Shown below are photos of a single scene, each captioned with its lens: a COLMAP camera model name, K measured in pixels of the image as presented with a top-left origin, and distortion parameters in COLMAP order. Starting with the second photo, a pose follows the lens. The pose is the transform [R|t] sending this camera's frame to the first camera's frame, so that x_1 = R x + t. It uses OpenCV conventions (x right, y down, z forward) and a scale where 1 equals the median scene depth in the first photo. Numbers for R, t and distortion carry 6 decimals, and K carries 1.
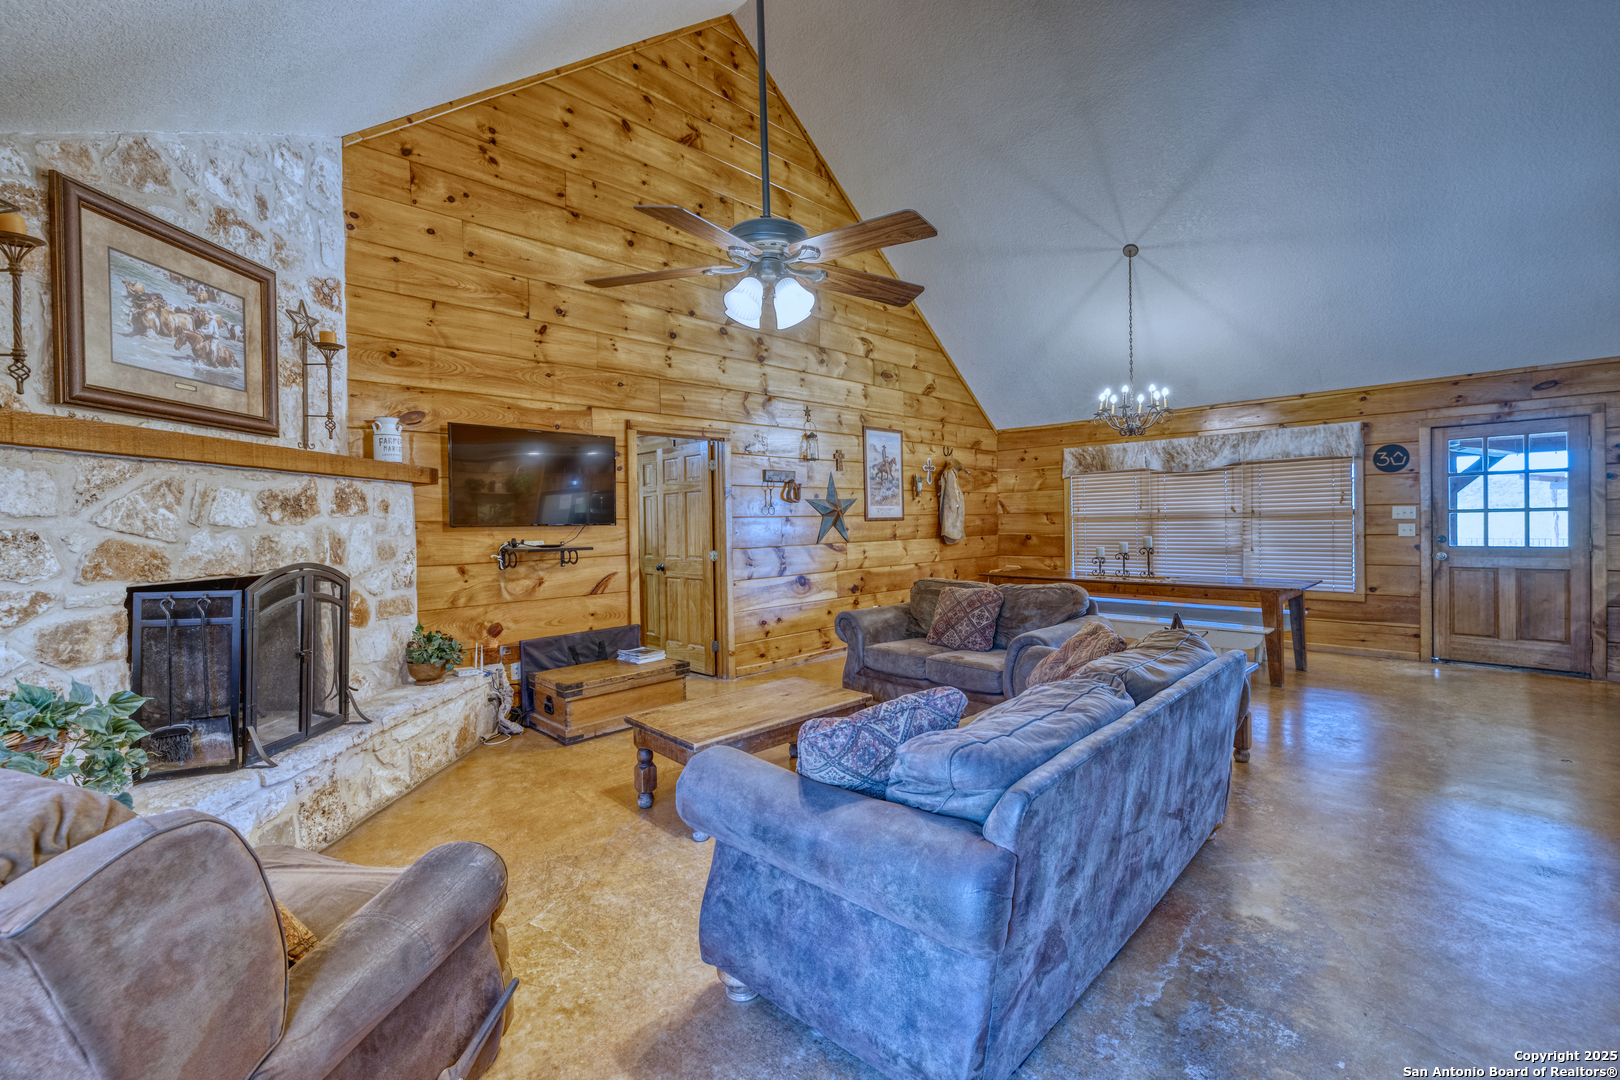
lens RADIAL K [[676.2, 0, 807.4], [0, 676.2, 532.8], [0, 0, 1]] dist [-0.001263, -0.000650]
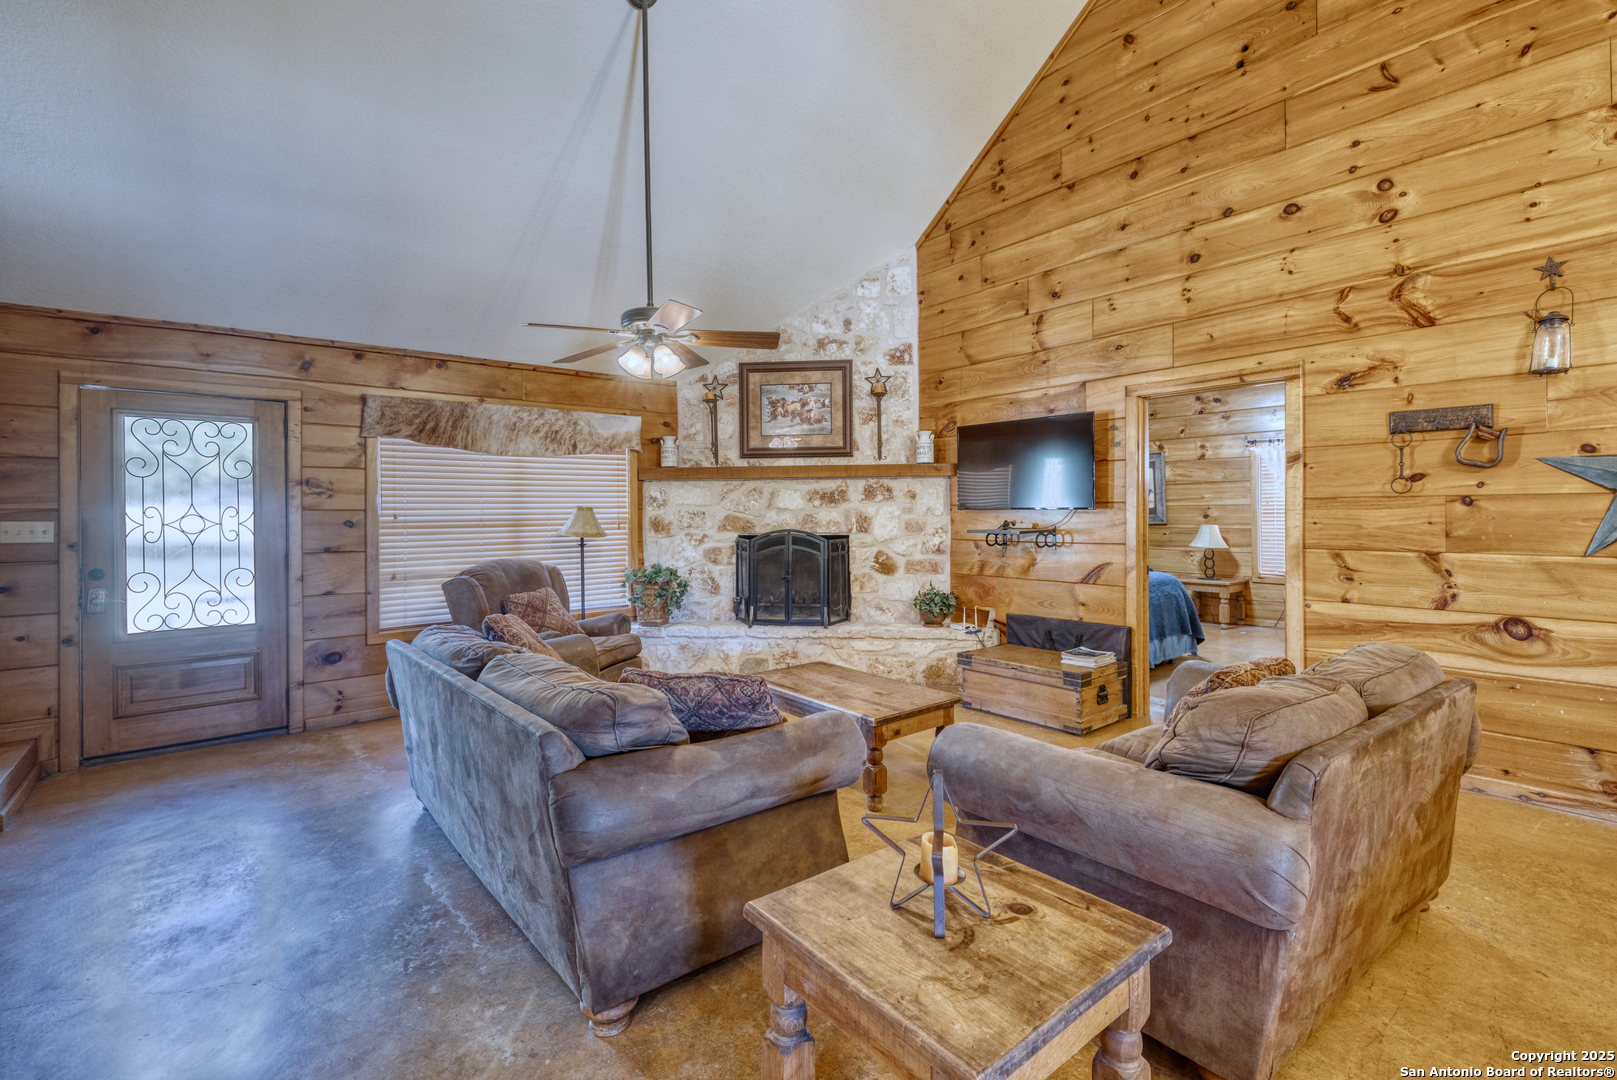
lens RADIAL K [[709.2, 0, 811.1], [0, 709.2, 515.5], [0, 0, 1]] dist [-0.000259, -0.000208]
pose [[-0.074618, 0.023802, -0.996928, 0.864680], [-0.007148, 0.999677, 0.024402, -0.029606], [0.997187, 0.008947, -0.074424, 0.875516]]
